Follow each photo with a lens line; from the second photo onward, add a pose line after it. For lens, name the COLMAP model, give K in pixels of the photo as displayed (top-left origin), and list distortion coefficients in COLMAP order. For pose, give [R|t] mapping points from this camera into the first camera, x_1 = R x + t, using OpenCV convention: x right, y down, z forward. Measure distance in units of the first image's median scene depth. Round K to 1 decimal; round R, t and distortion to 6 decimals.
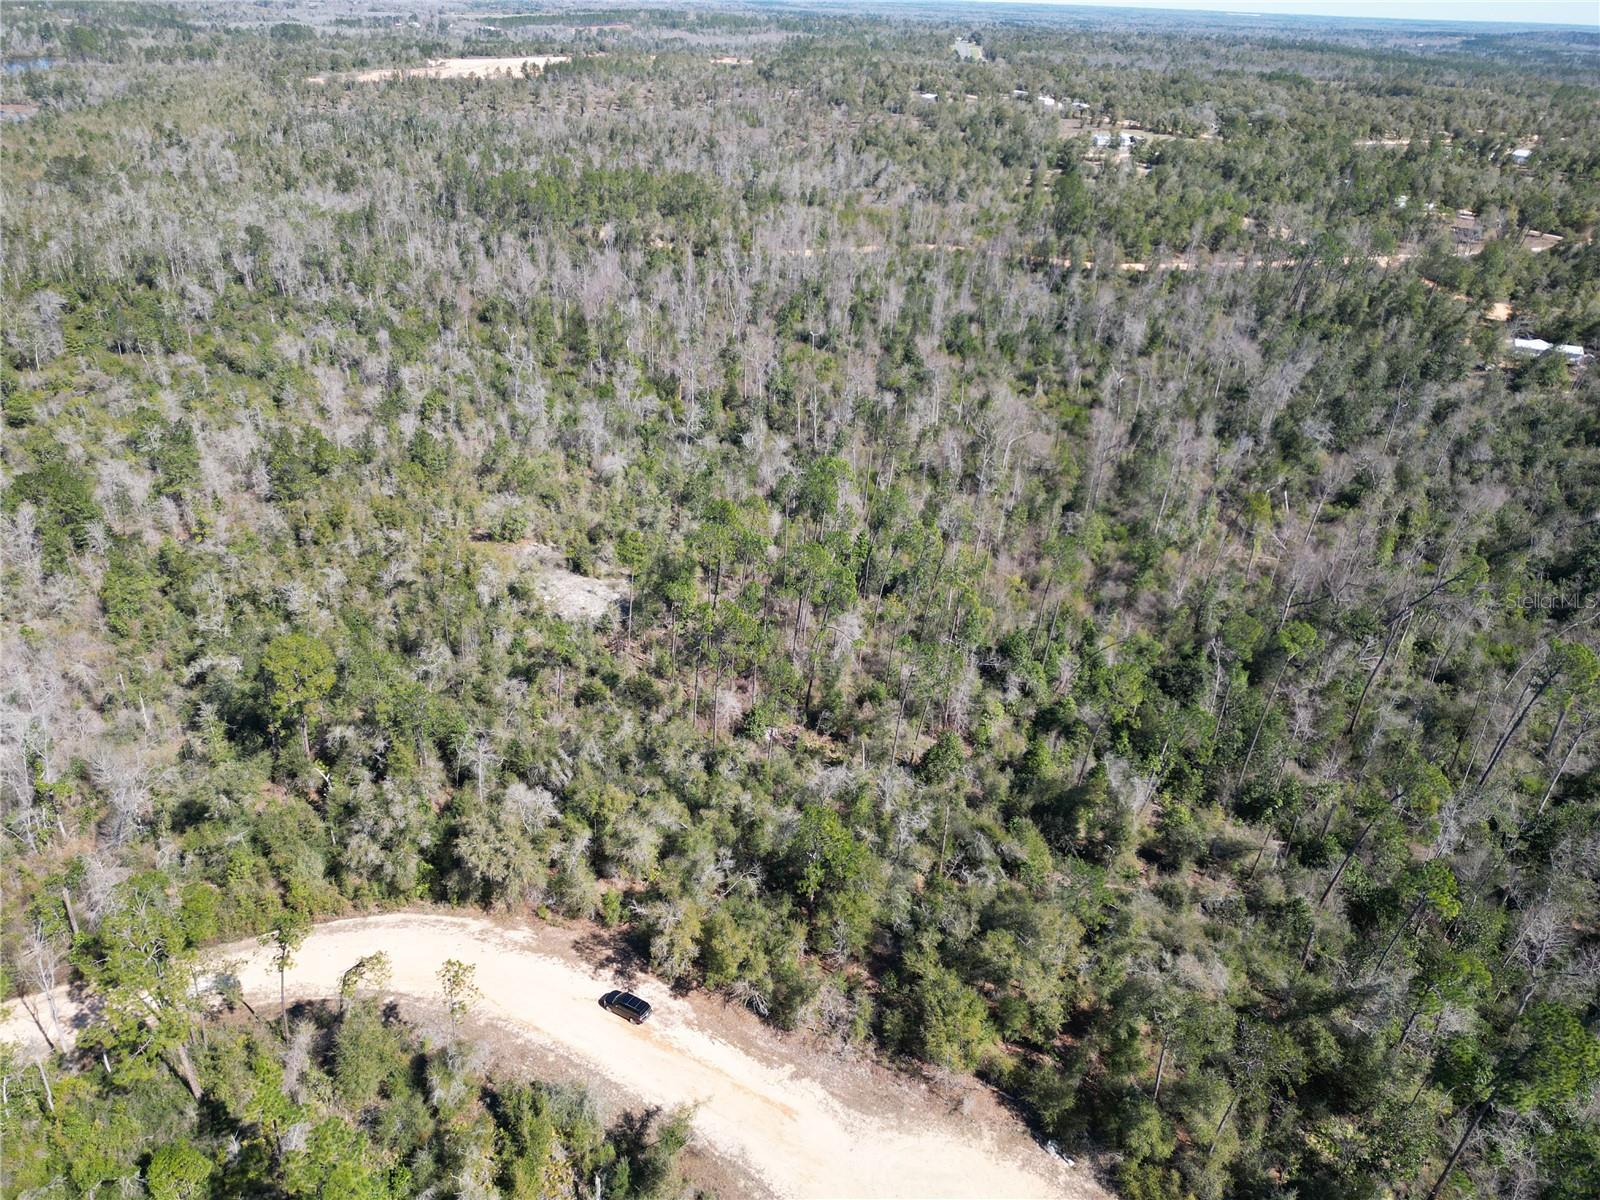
lens RADIAL K [[1120.1, 0, 800.0], [0, 1120.1, 600.0], [0, 0, 1]] dist [0.069397, -0.060257]
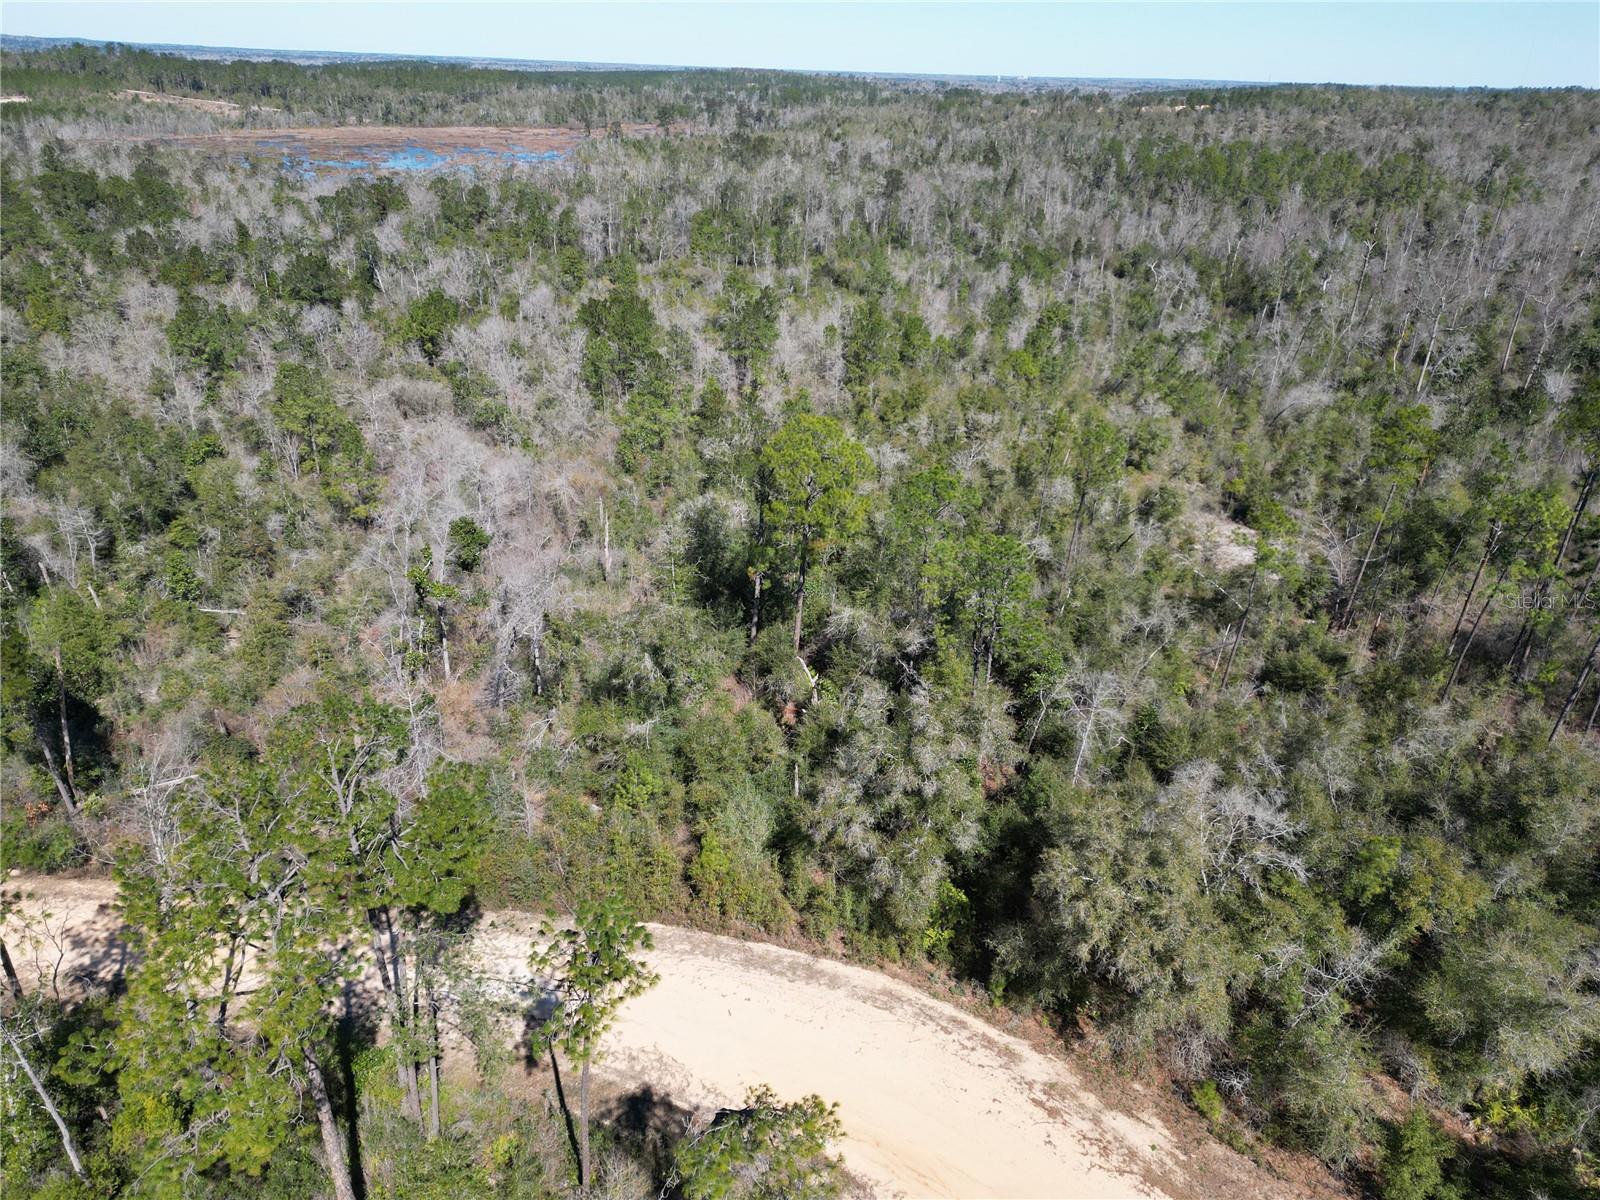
lens RADIAL K [[1120.1, 0, 800.0], [0, 1120.1, 600.0], [0, 0, 1]] dist [0.069397, -0.060257]
pose [[0.874435, 0.195466, -0.444022, -0.126621], [-0.226669, 0.973811, -0.017703, 0.087474], [0.428933, 0.116127, 0.895841, 0.337852]]
